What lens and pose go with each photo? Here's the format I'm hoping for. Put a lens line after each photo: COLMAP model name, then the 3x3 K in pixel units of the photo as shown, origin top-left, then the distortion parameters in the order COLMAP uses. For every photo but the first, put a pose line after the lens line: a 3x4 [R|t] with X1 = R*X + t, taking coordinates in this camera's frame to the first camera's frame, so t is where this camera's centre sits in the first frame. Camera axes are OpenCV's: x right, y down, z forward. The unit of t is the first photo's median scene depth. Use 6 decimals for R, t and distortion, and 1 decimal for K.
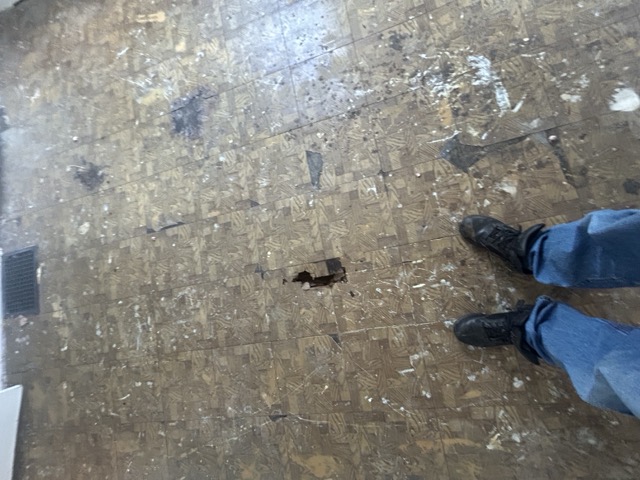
lens RADIAL K [[260.4, 0, 319.9], [0, 260.4, 238.4], [0, 0, 1]] dist [0.003357, -0.000382]
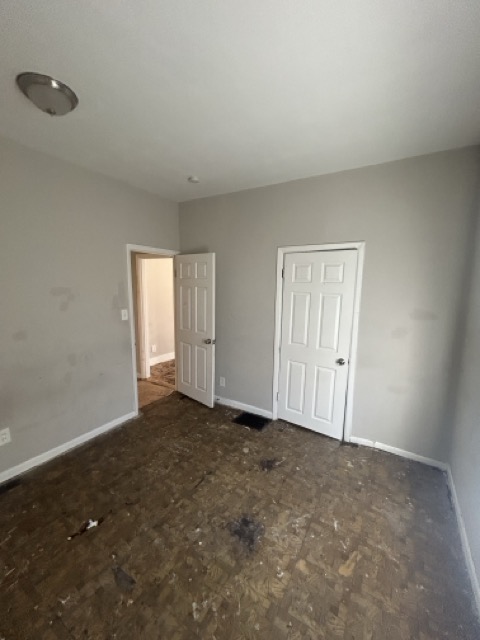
lens RADIAL K [[260.4, 0, 240.6], [0, 260.4, 324.4], [0, 0, 1]] dist [0.003357, -0.000382]
pose [[-0.647381, 0.351161, -0.676450, 0.030418], [-0.730836, -0.034160, 0.681697, -1.358079], [0.216278, 0.935692, 0.278756, -0.352909]]
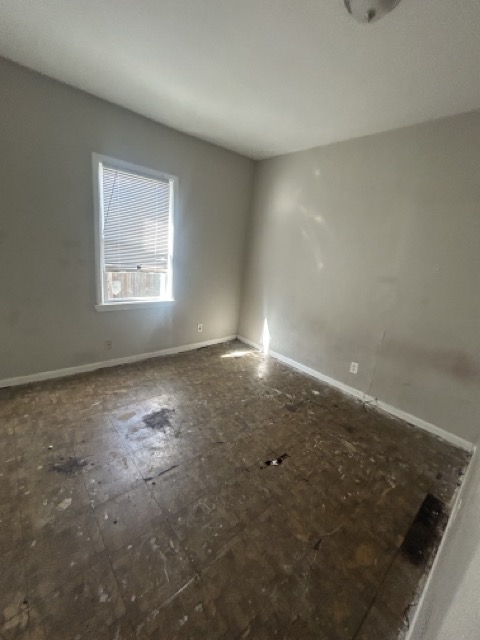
lens RADIAL K [[260.4, 0, 241.5], [0, 260.4, 321.3], [0, 0, 1]] dist [0.003357, -0.000382]
pose [[0.798916, 0.198389, 0.567781, -1.213047], [0.485343, 0.344890, -0.803426, 0.990779], [-0.355213, 0.917438, 0.179251, -0.102893]]
